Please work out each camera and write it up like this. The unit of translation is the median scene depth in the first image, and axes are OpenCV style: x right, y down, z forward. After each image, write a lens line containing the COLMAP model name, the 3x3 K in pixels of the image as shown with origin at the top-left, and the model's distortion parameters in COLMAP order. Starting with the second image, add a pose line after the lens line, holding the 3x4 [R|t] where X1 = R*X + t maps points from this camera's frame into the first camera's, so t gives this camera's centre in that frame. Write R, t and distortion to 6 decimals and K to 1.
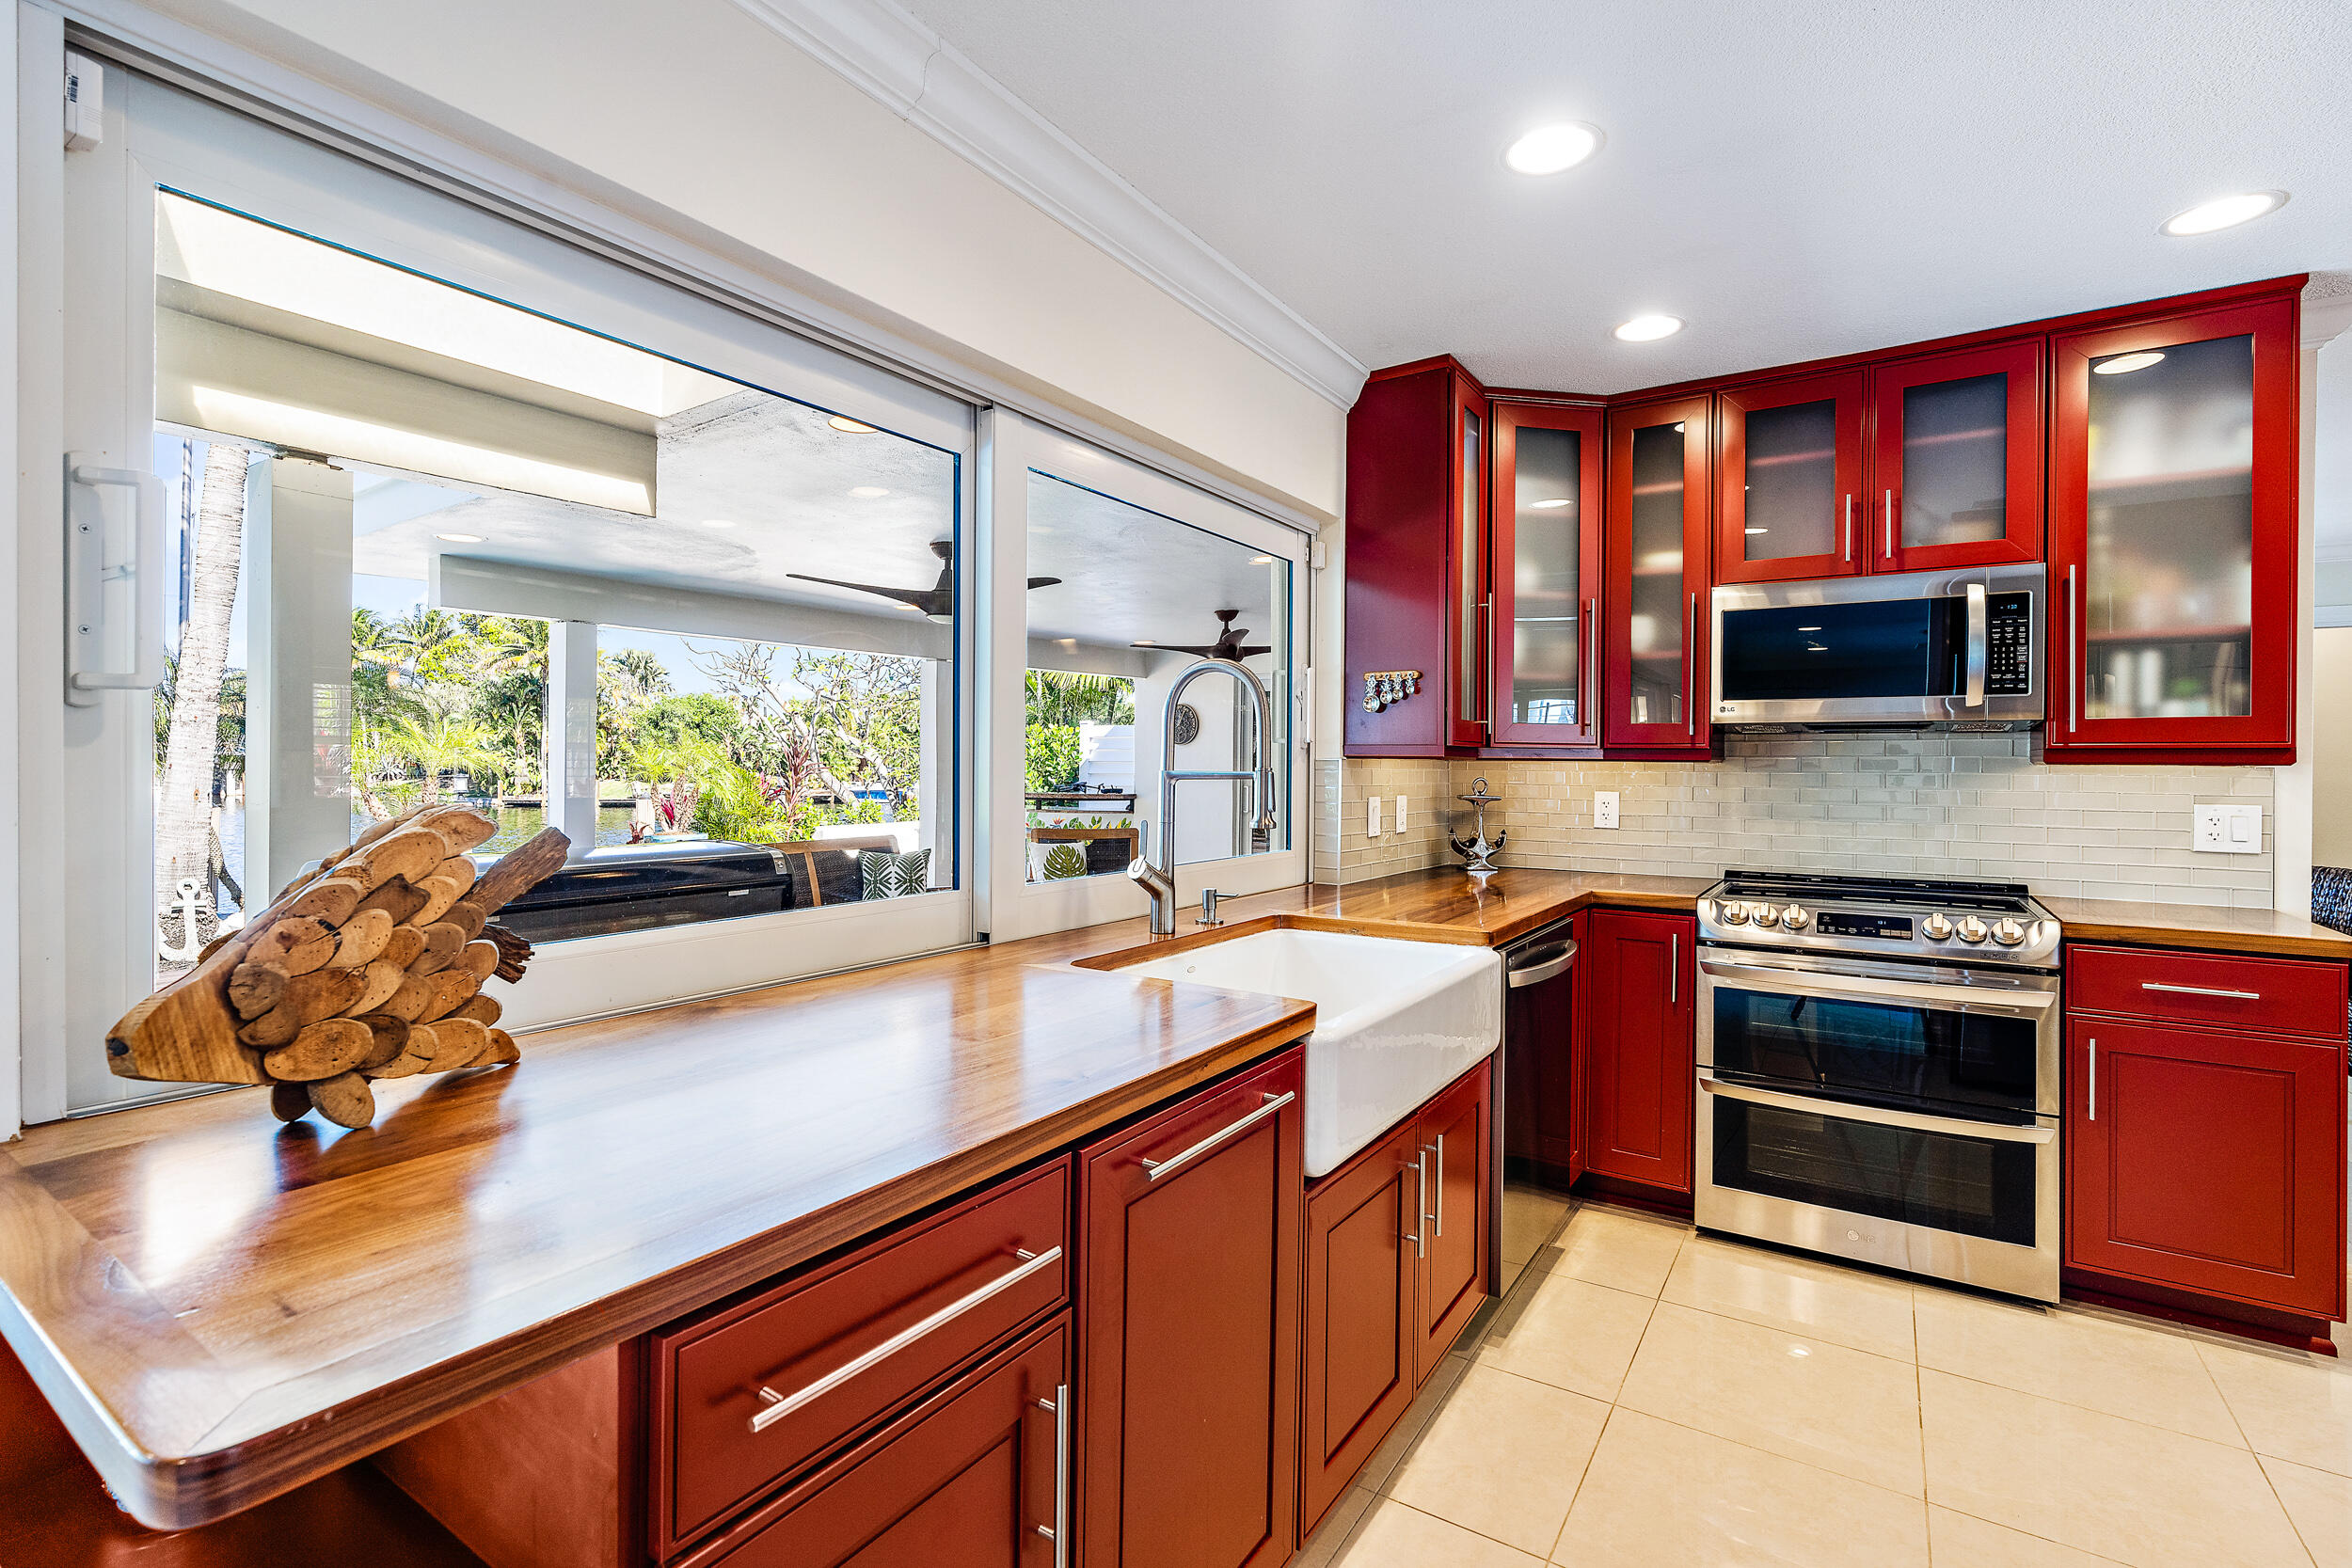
lens RADIAL K [[1091.9, 0, 1164.6], [0, 1091.9, 791.2], [0, 0, 1]] dist [-0.002260, 0.000573]
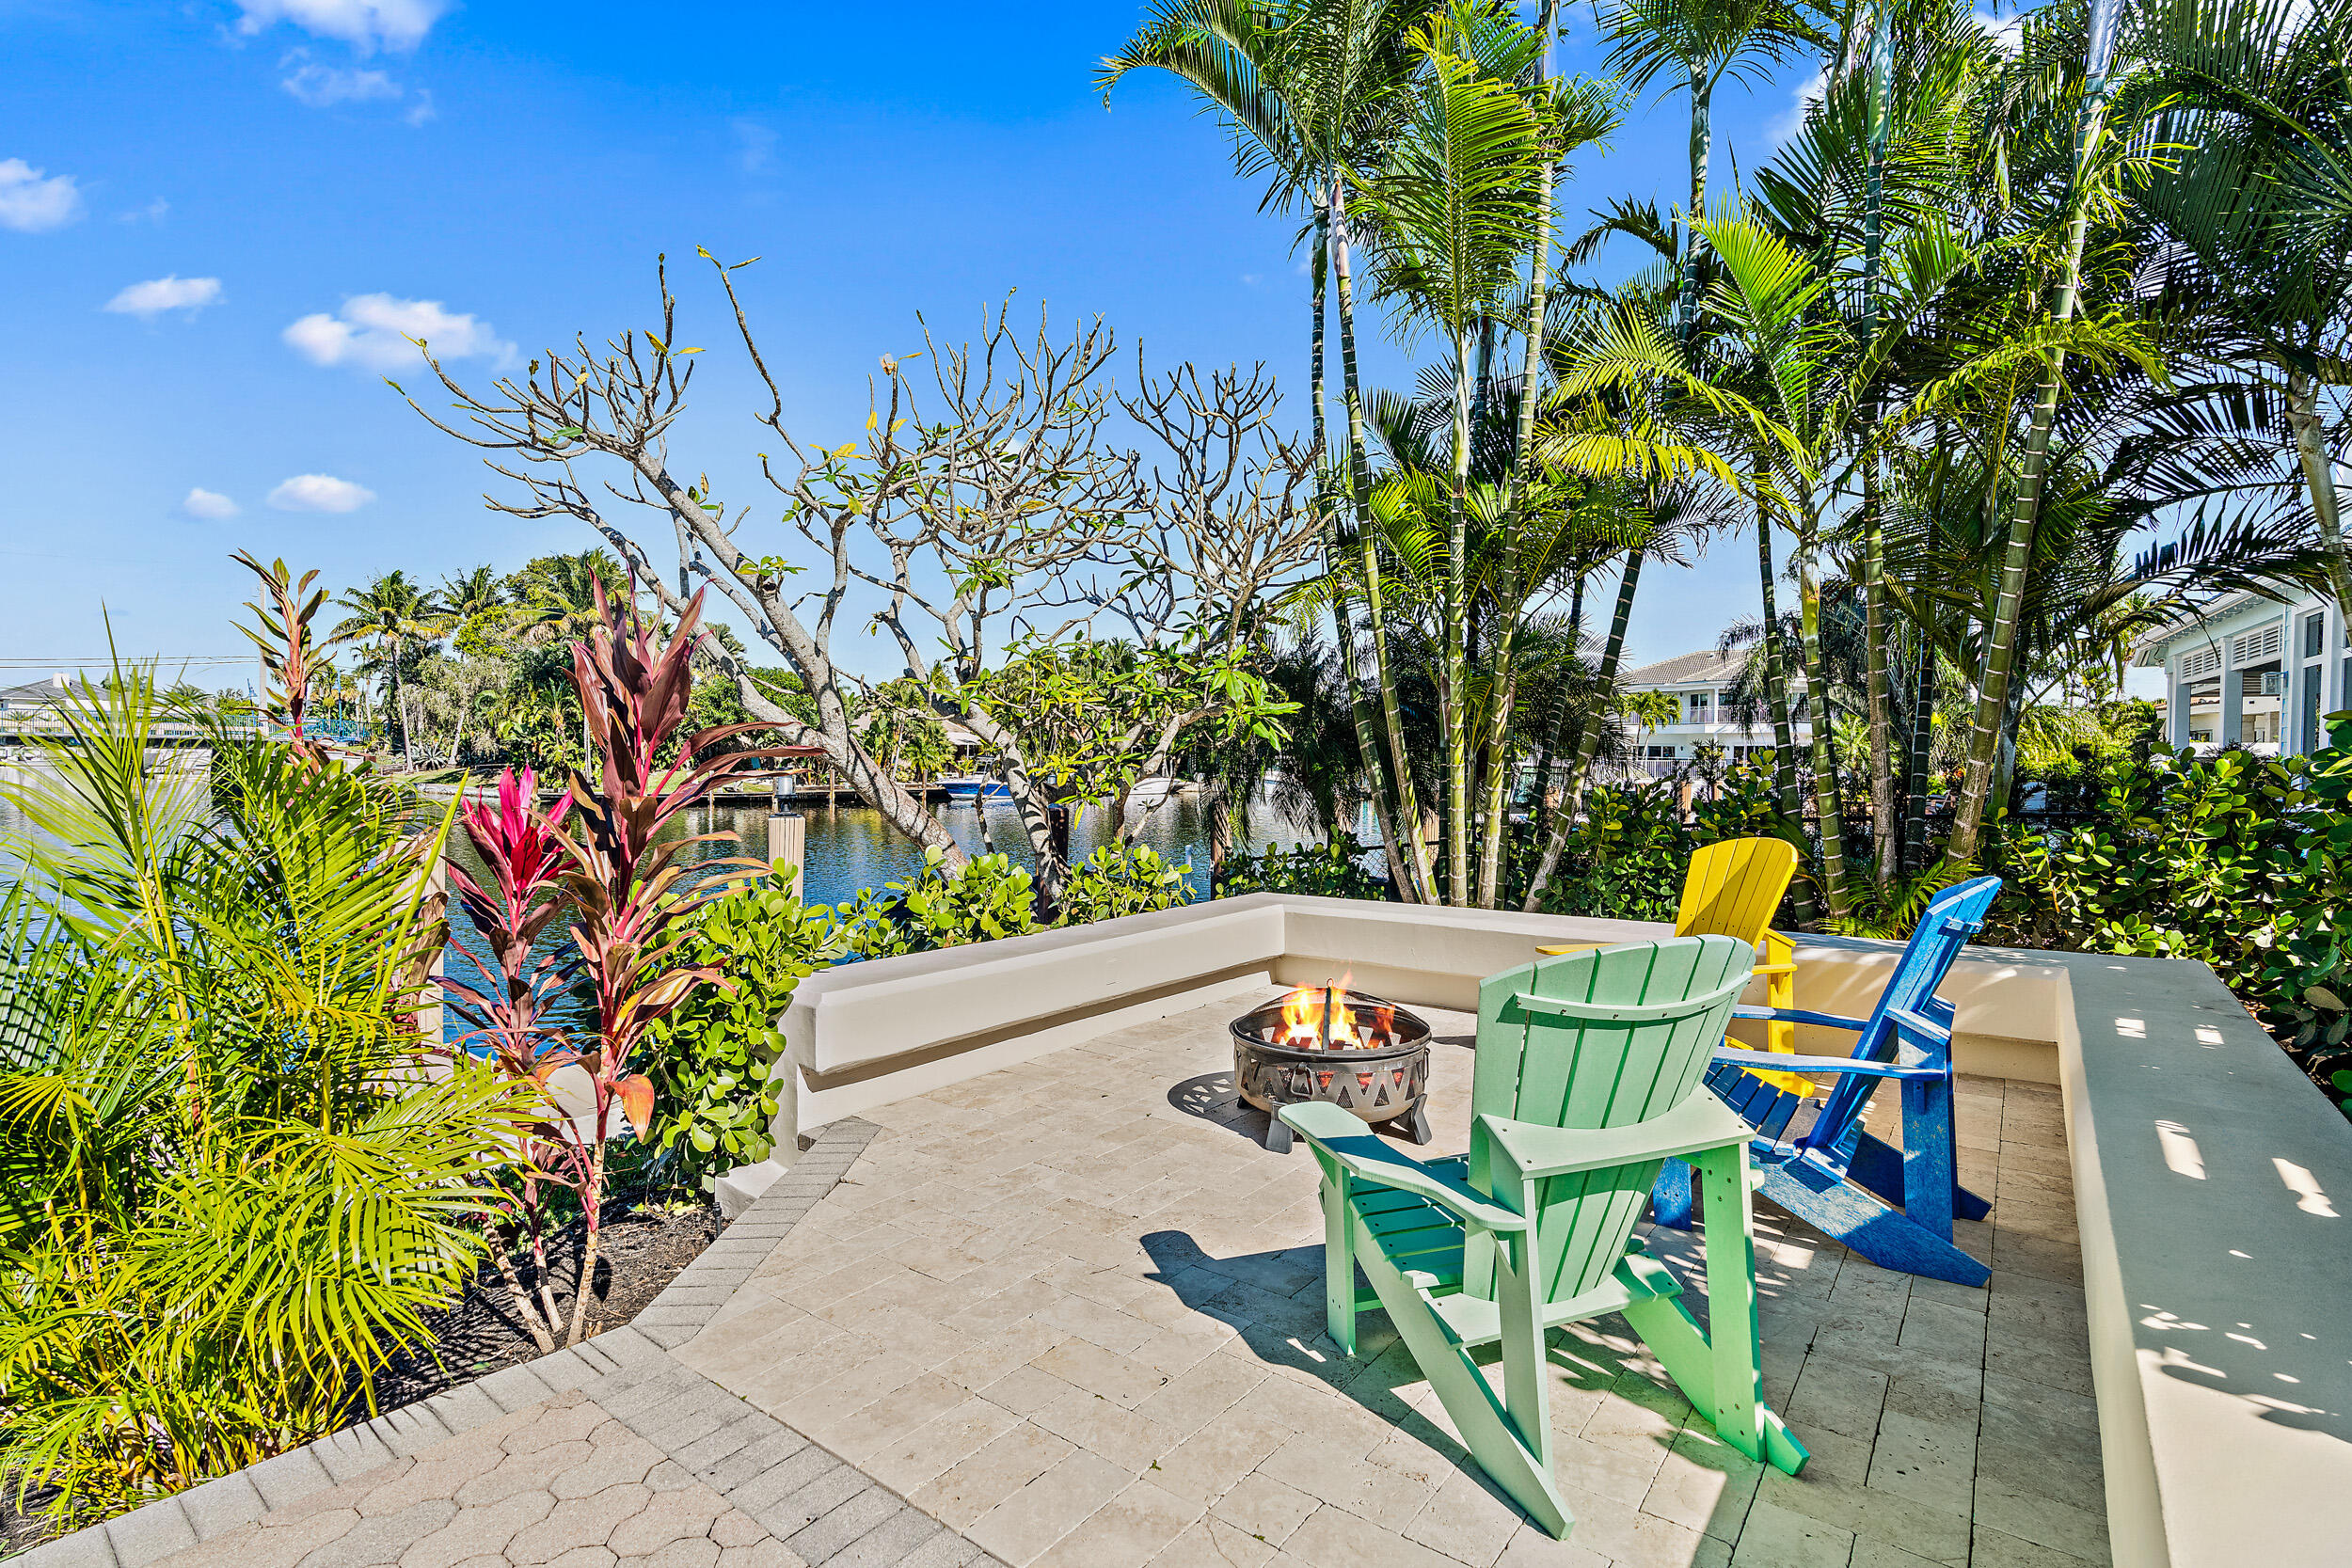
lens RADIAL K [[1097.8, 0, 1168.1], [0, 1097.8, 773.4], [0, 0, 1]] dist [-0.003616, 0.000215]
pose [[0.996225, 0.004909, -0.086671, -0.448195], [-0.005555, 0.999959, -0.007207, -0.038311], [0.086632, 0.007661, 0.996211, 1.628112]]
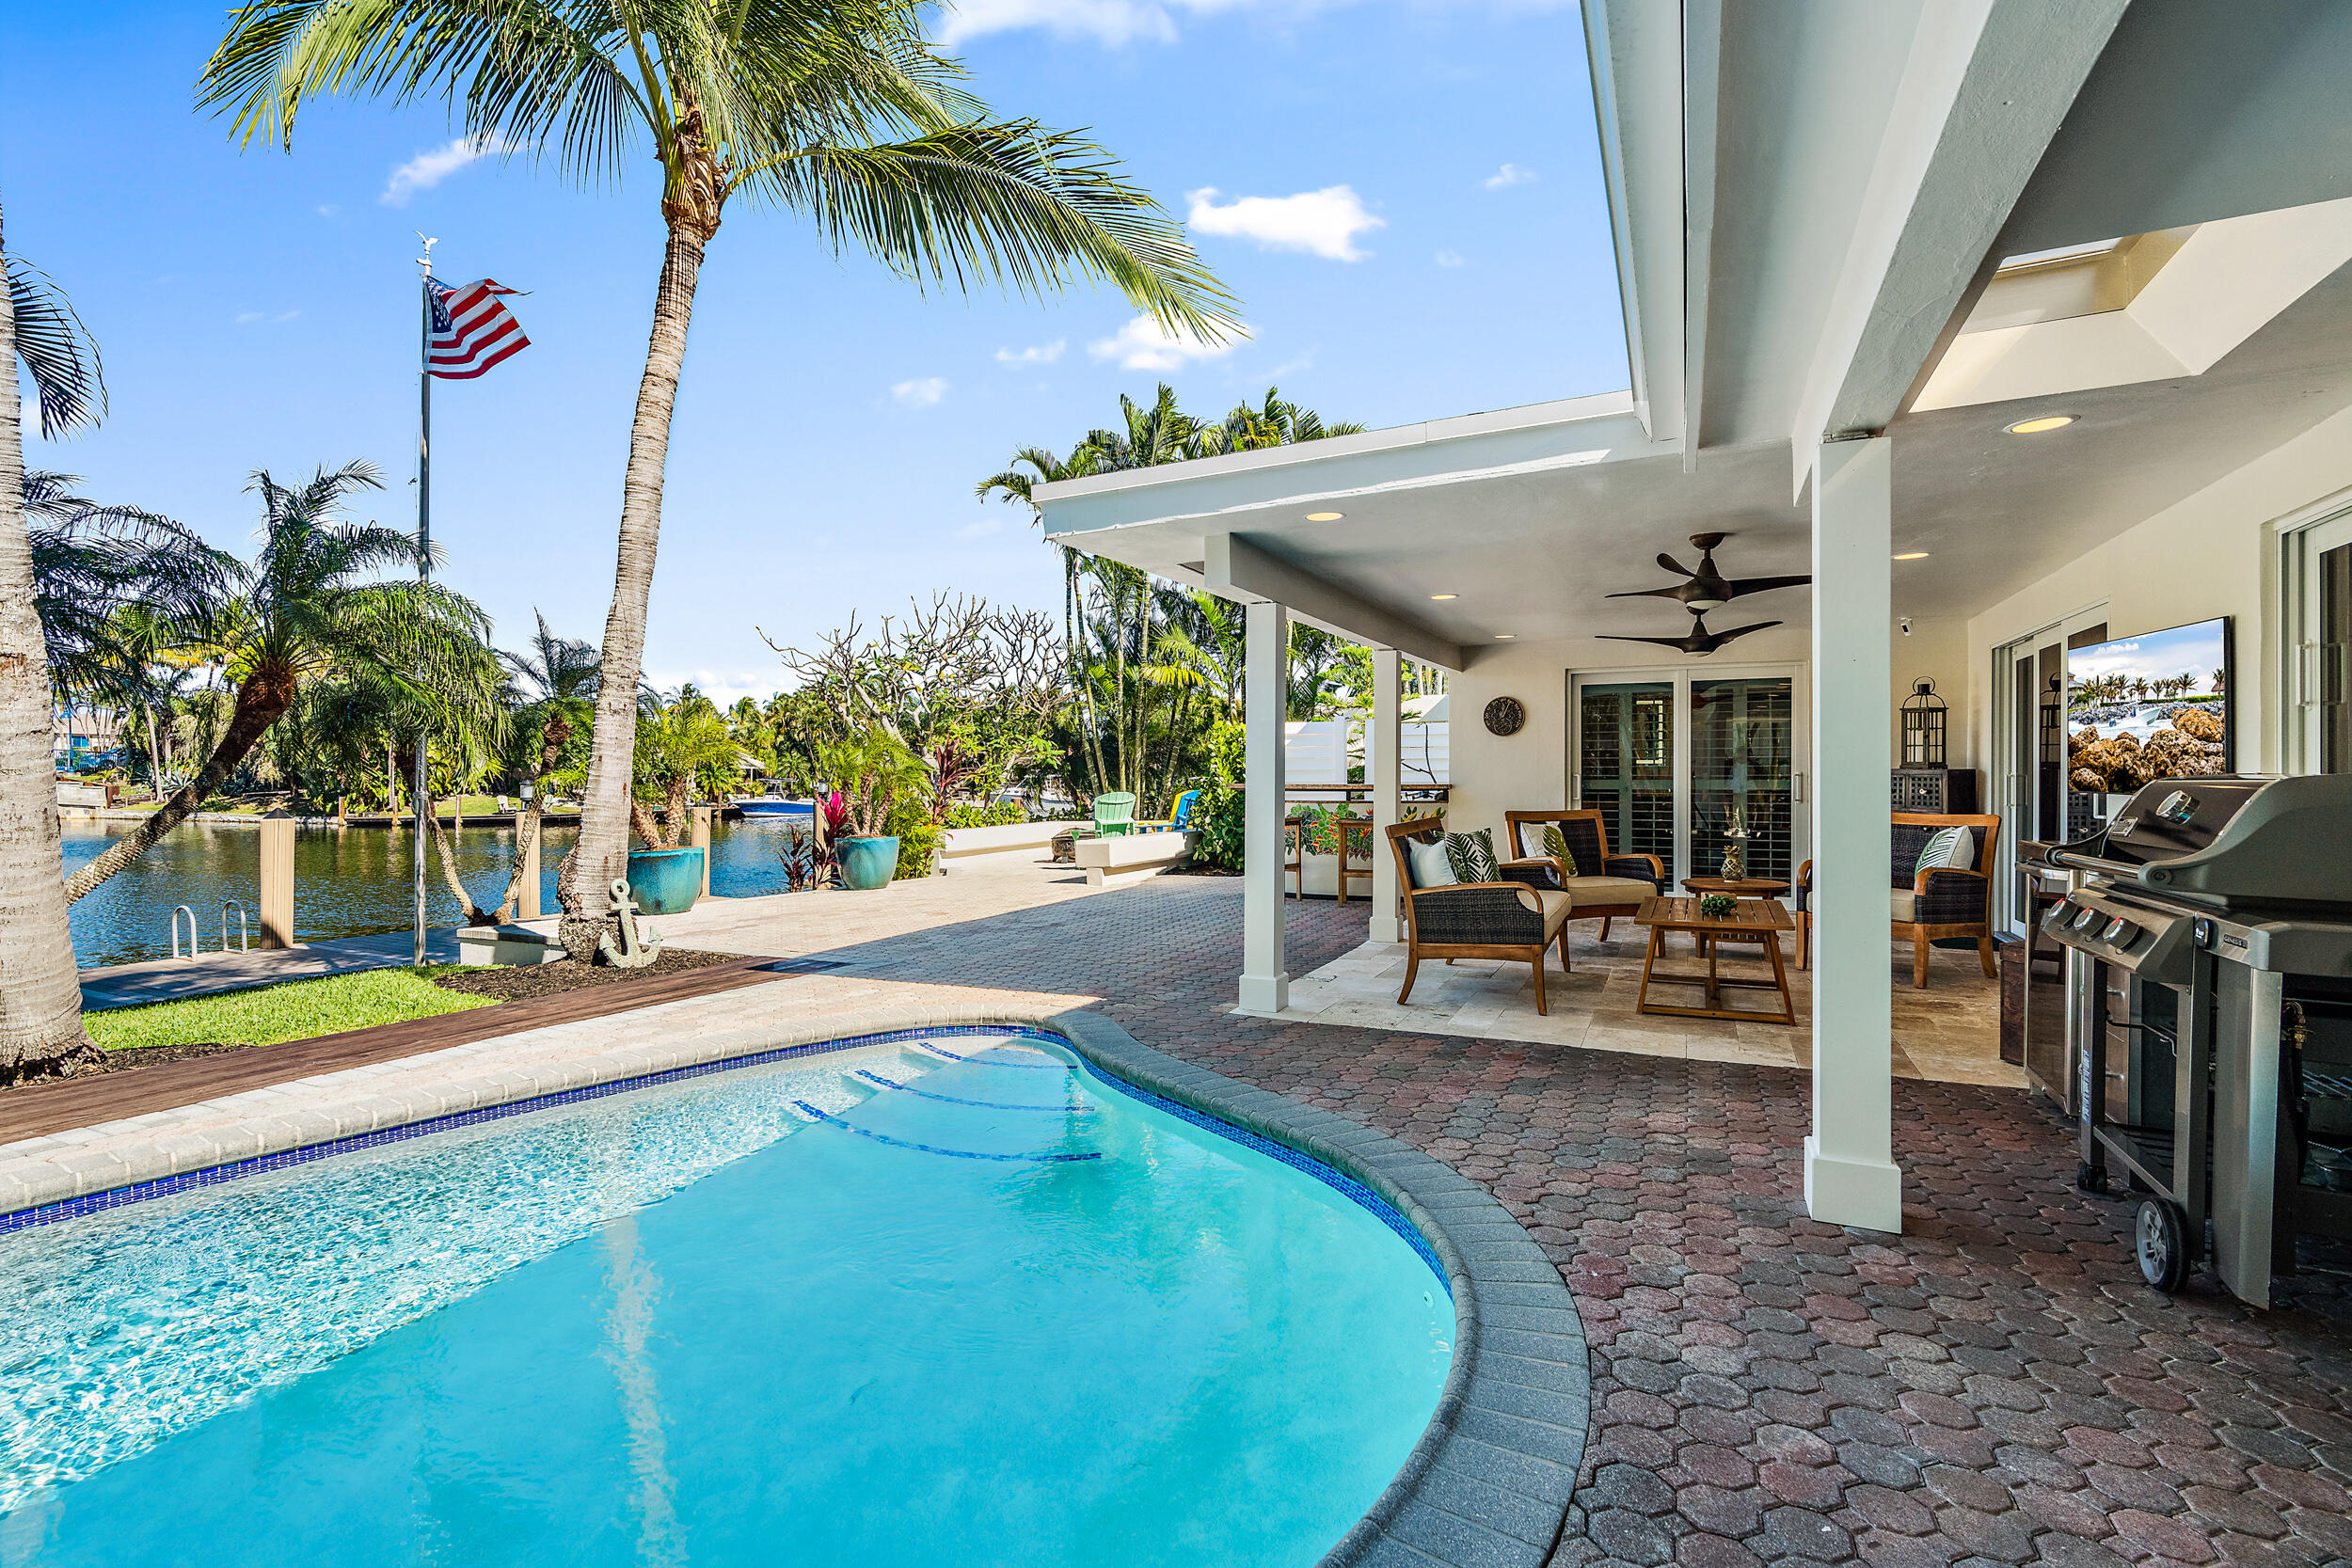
lens RADIAL K [[1097.8, 0, 1168.1], [0, 1097.8, 773.4], [0, 0, 1]] dist [-0.003616, 0.000215]
pose [[0.988029, -0.005598, 0.154165, -0.574288], [0.010008, 0.999562, -0.027841, 0.021050], [-0.153942, 0.029051, 0.987653, 0.004656]]
